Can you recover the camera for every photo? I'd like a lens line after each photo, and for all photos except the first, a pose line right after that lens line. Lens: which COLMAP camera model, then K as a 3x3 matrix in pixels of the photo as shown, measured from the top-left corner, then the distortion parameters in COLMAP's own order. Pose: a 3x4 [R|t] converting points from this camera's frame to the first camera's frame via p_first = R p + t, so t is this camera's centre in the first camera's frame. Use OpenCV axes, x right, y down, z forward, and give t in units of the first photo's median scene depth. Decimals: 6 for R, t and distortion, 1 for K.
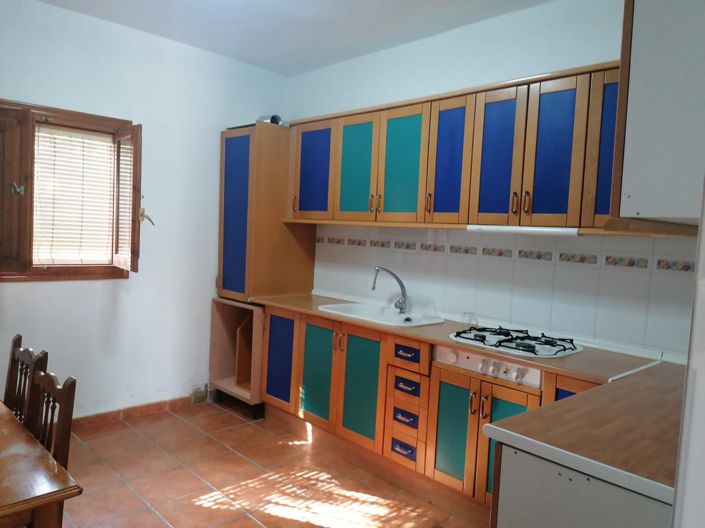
lens RADIAL K [[561.9, 0, 352.5], [0, 561.9, 264.0], [0, 0, 1]] dist [0.149890, -0.000508]
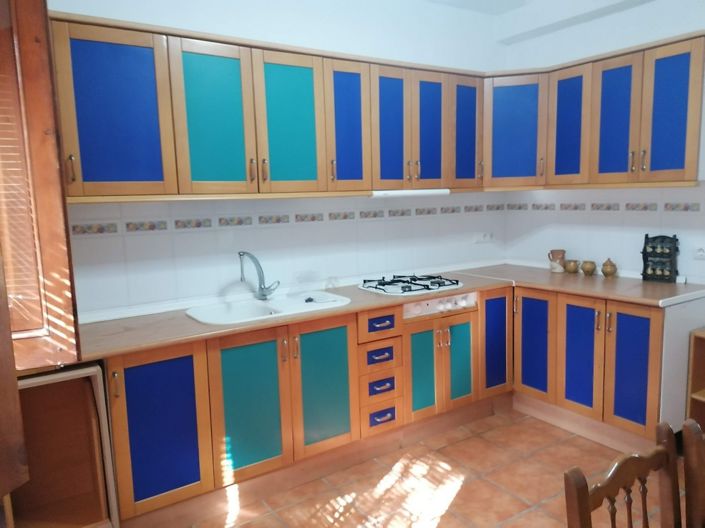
lens RADIAL K [[520.4, 0, 352.5], [0, 520.4, 264.0], [0, 0, 1]] dist [0.070340, 0.000428]
pose [[0.172882, -0.175385, 0.969202, -0.742749], [0.104753, 0.981711, 0.158963, -0.089385], [-0.979356, 0.074045, 0.188092, 0.831461]]
